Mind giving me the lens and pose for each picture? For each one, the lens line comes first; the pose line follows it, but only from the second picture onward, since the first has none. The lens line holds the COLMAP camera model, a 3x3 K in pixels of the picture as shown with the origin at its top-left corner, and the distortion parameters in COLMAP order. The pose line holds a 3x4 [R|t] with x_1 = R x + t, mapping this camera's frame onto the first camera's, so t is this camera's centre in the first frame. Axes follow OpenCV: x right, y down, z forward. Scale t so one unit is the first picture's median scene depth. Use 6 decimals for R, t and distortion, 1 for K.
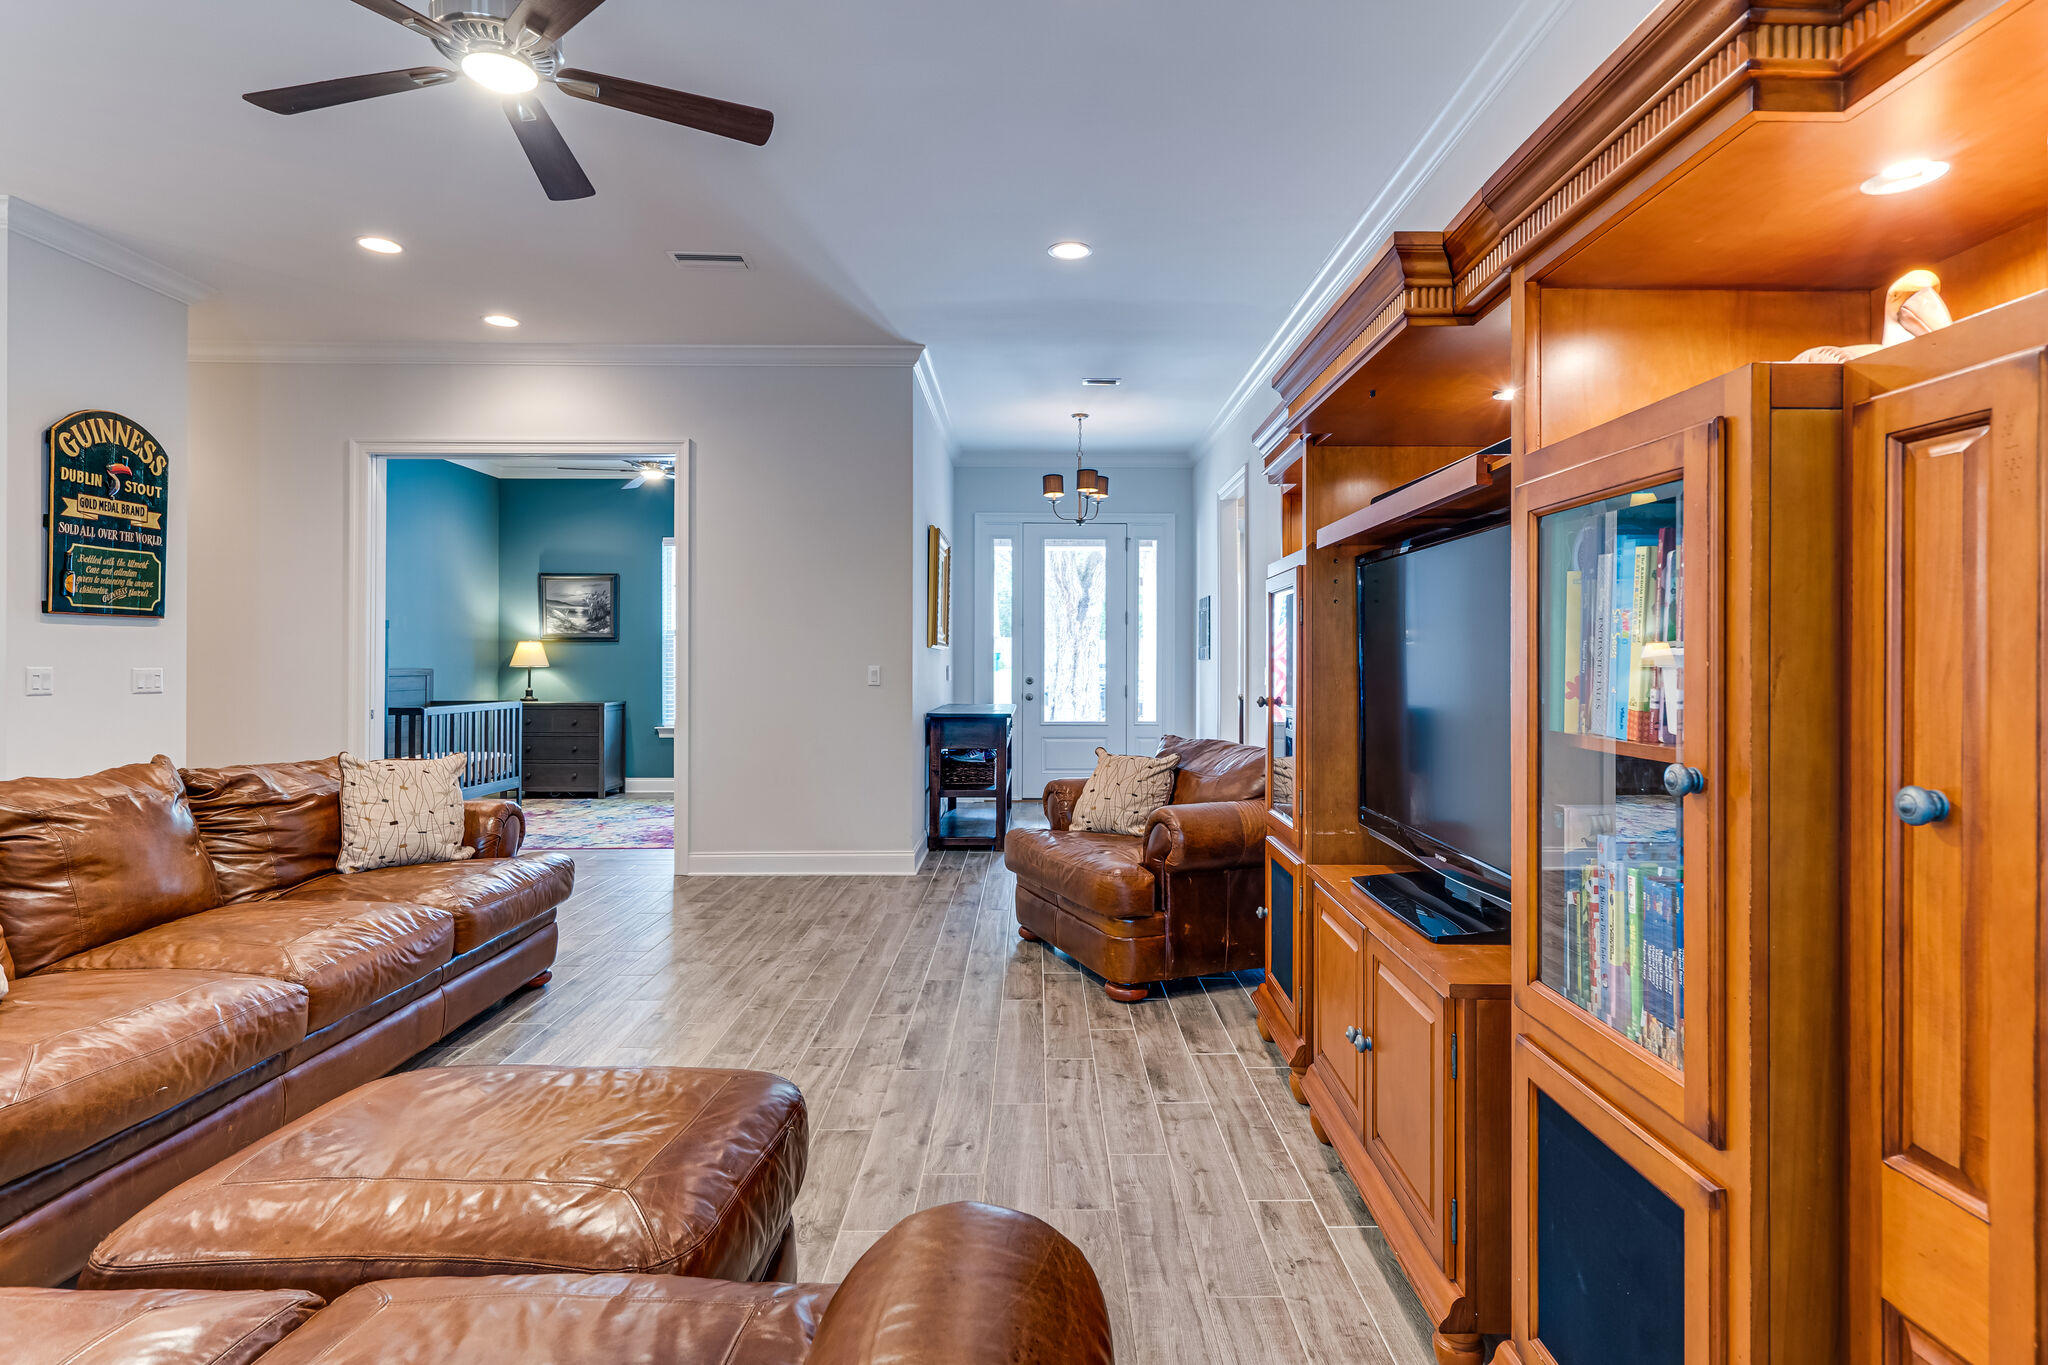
lens RADIAL K [[1078.3, 0, 1024.0], [0, 1078.3, 682.5], [0, 0, 1]] dist [-0.000658, -0.000285]
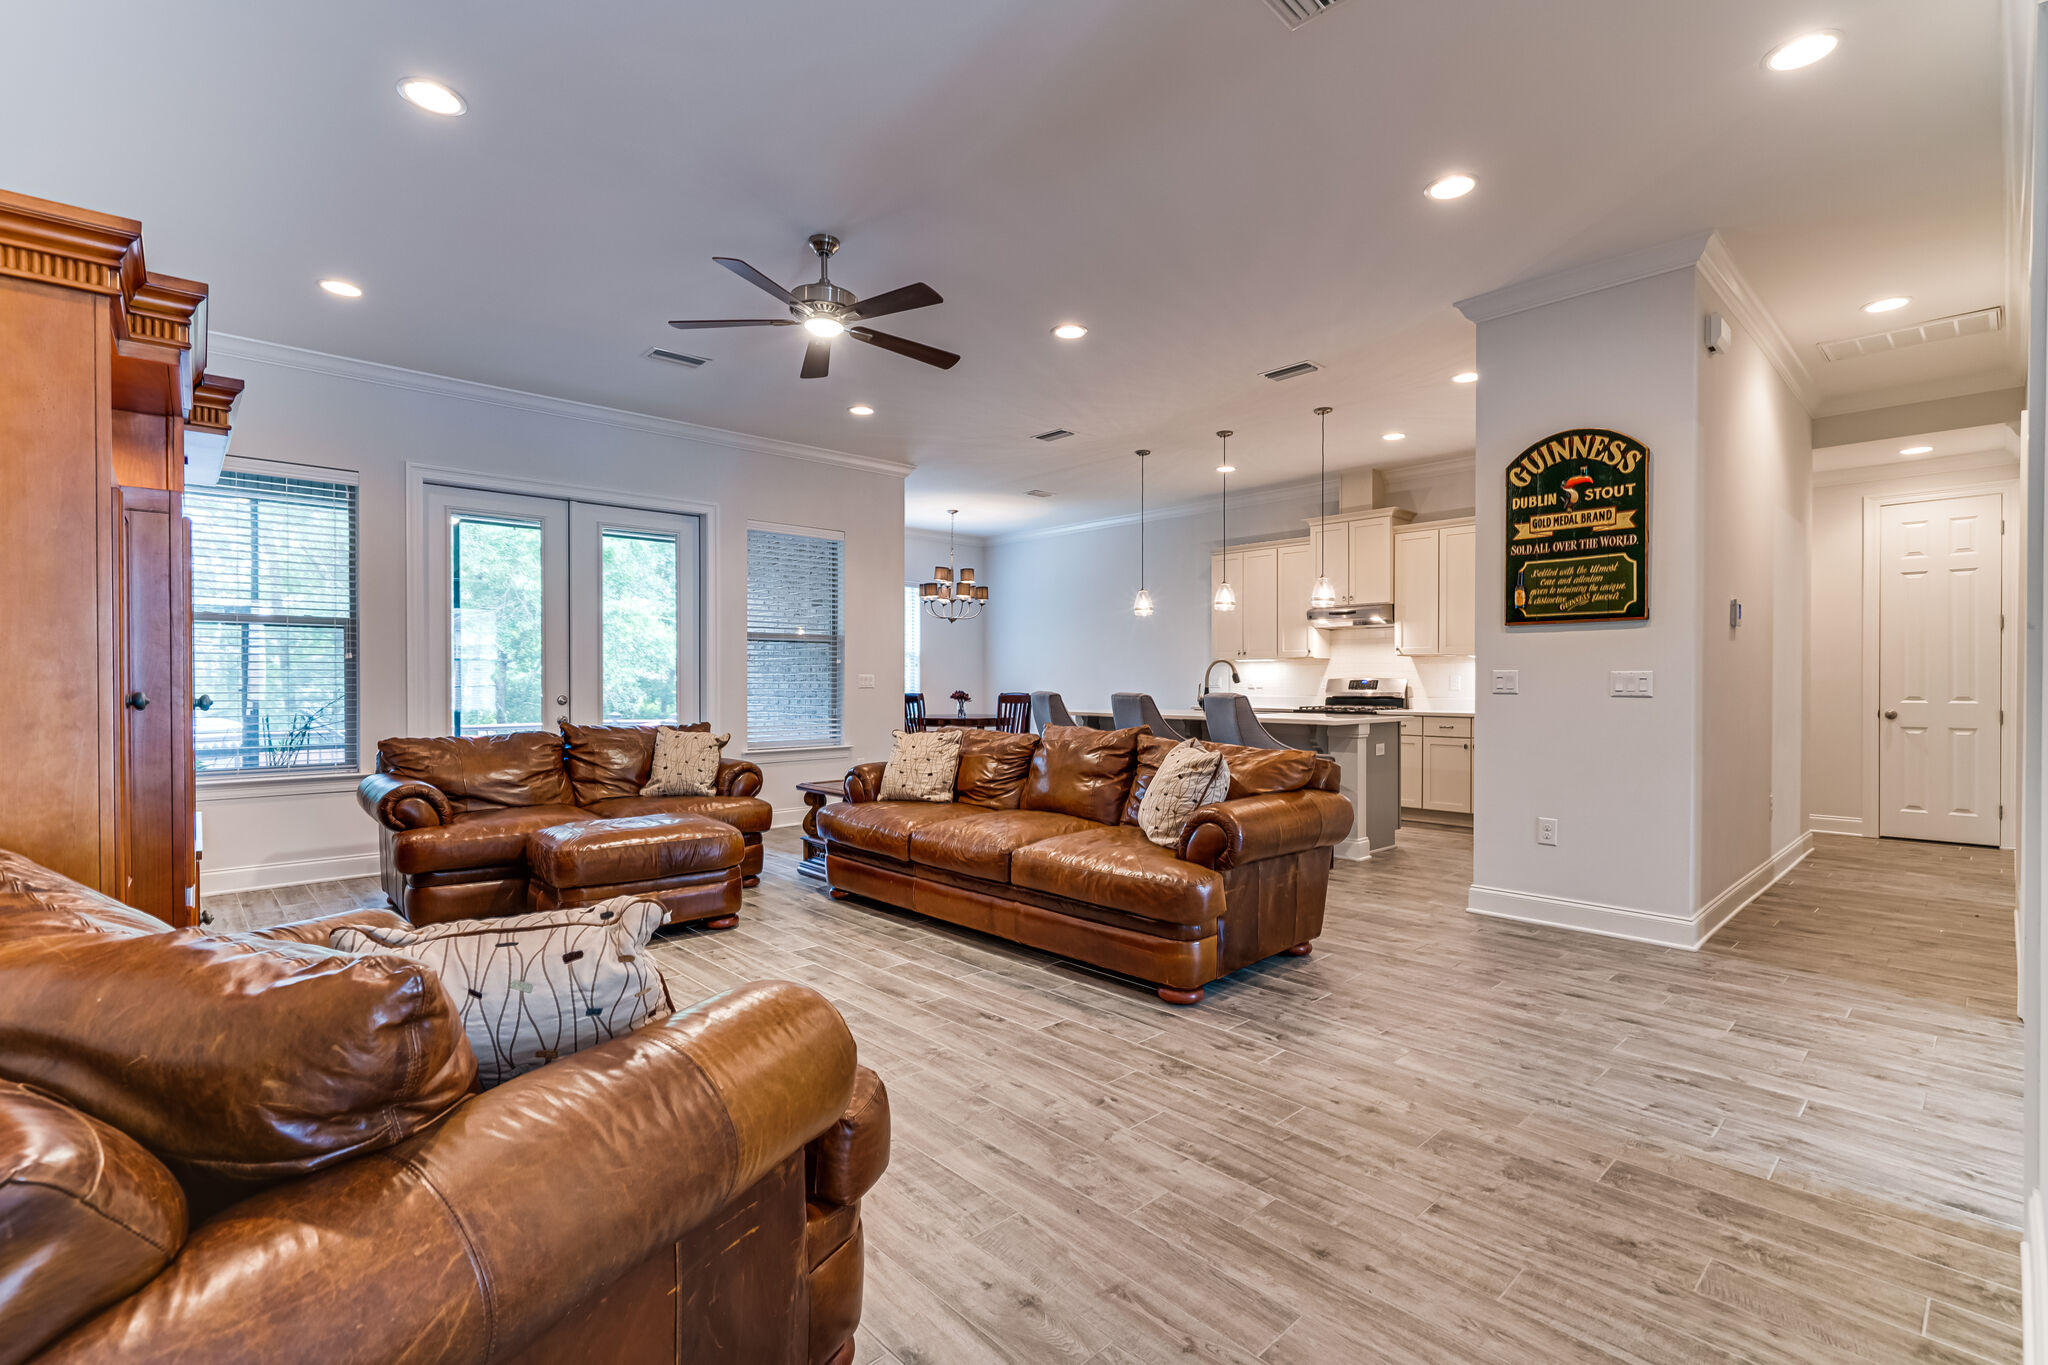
lens RADIAL K [[931.1, 0, 1024.0], [0, 931.1, 682.5], [0, 0, 1]] dist [0.002333, 0.000422]
pose [[-0.724906, 0.002262, -0.688844, 0.183526], [-0.013933, 0.999742, 0.017946, -0.011138], [0.688707, 0.022606, -0.724687, 1.328991]]
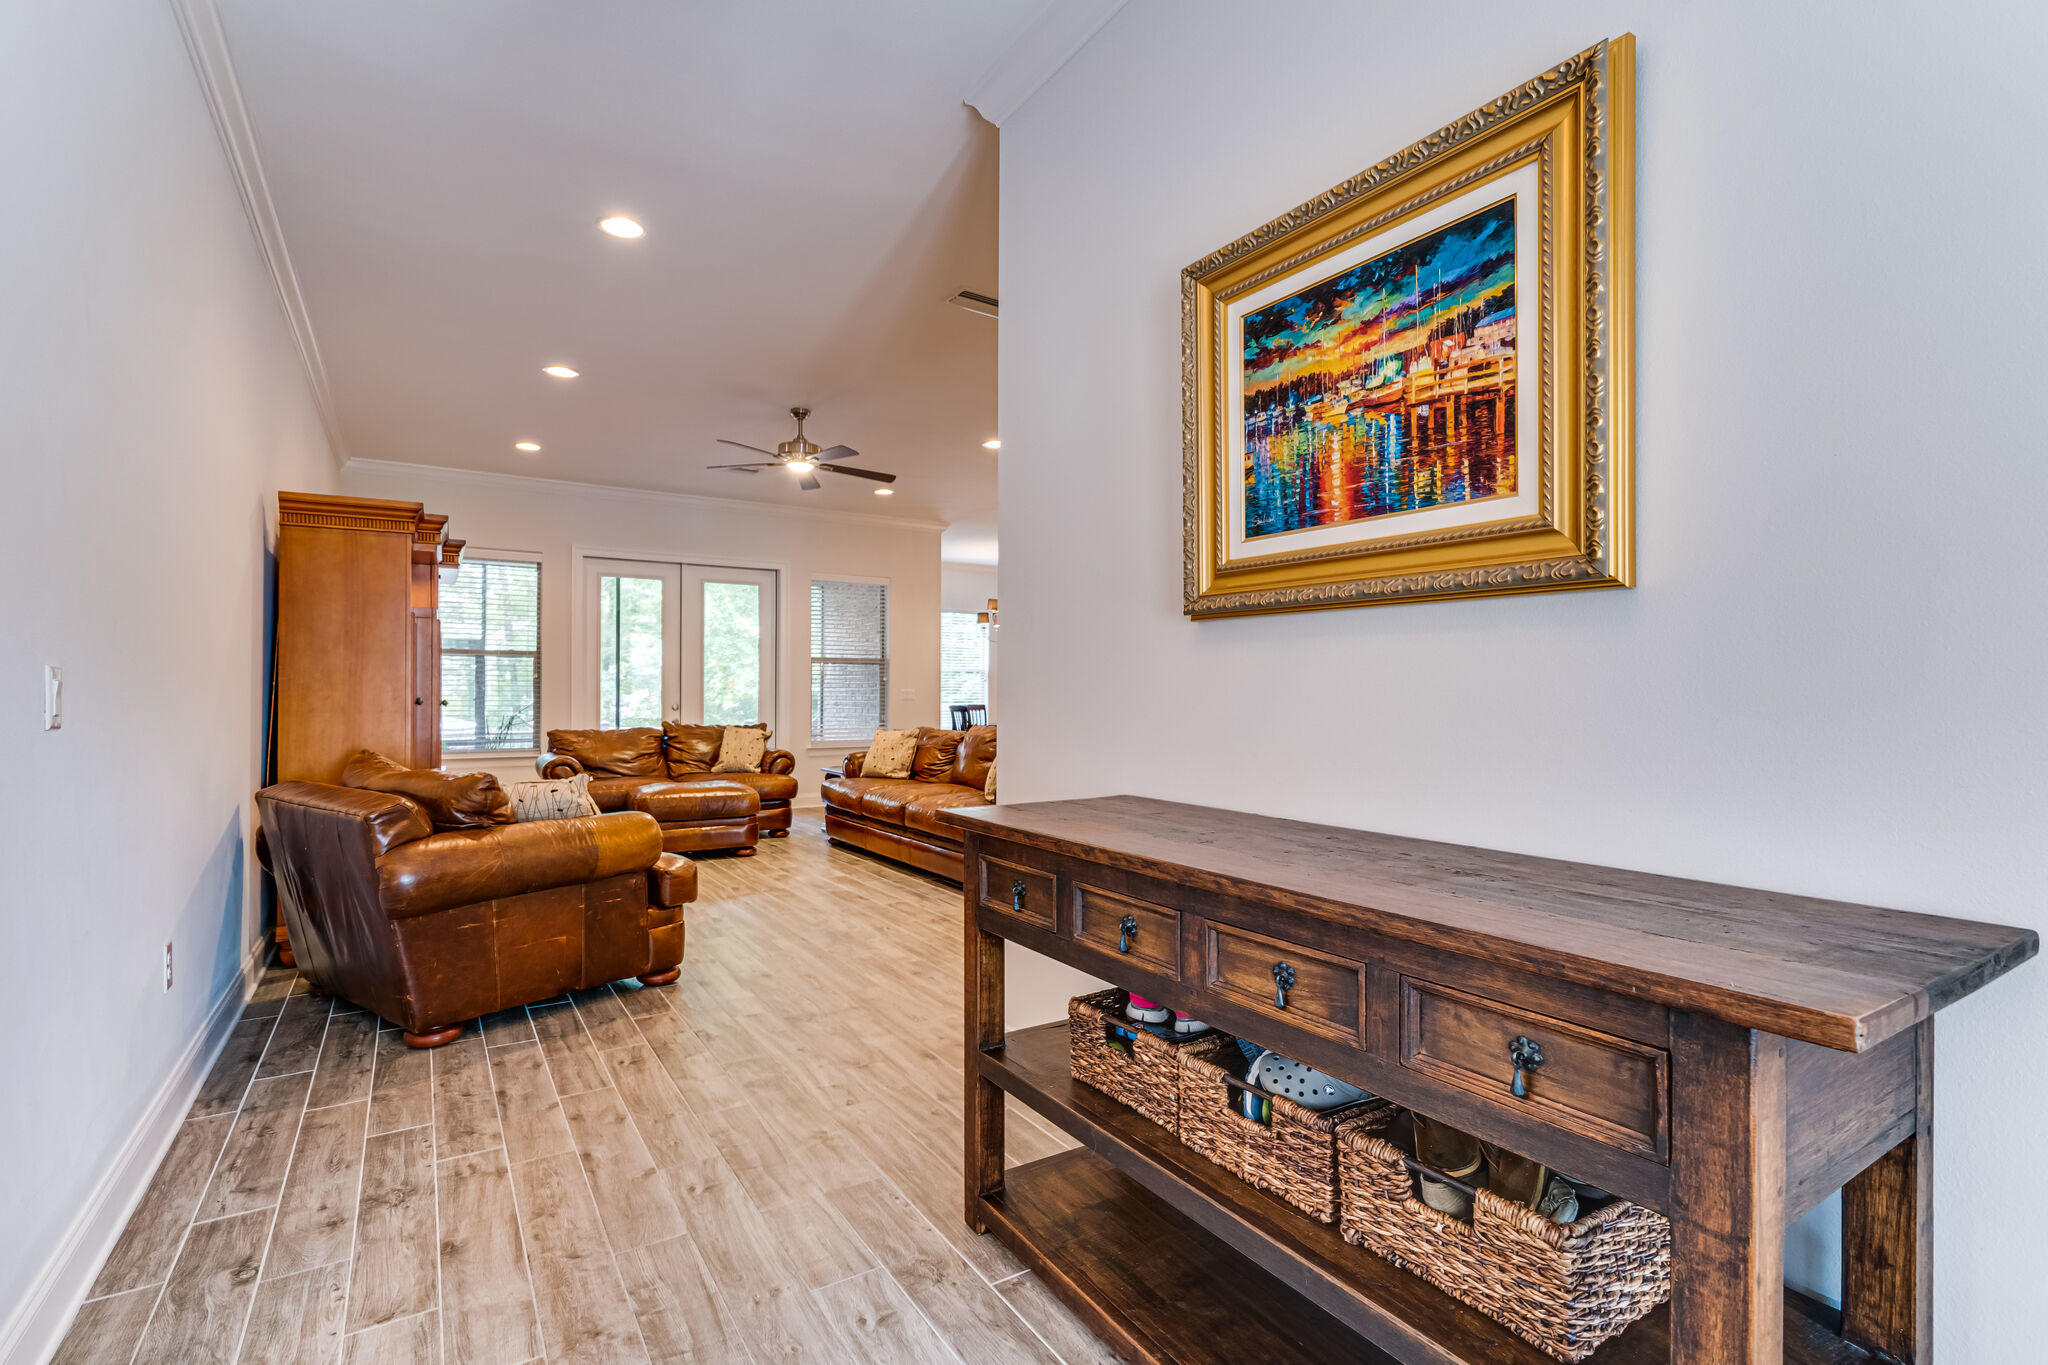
lens RADIAL K [[931.1, 0, 1024.0], [0, 931.1, 682.5], [0, 0, 1]] dist [0.002333, 0.000422]
pose [[-0.833778, -0.008943, -0.552028, 0.193142], [-0.014887, 0.999869, 0.006286, -0.024175], [0.551899, 0.013459, -0.833802, 1.876744]]
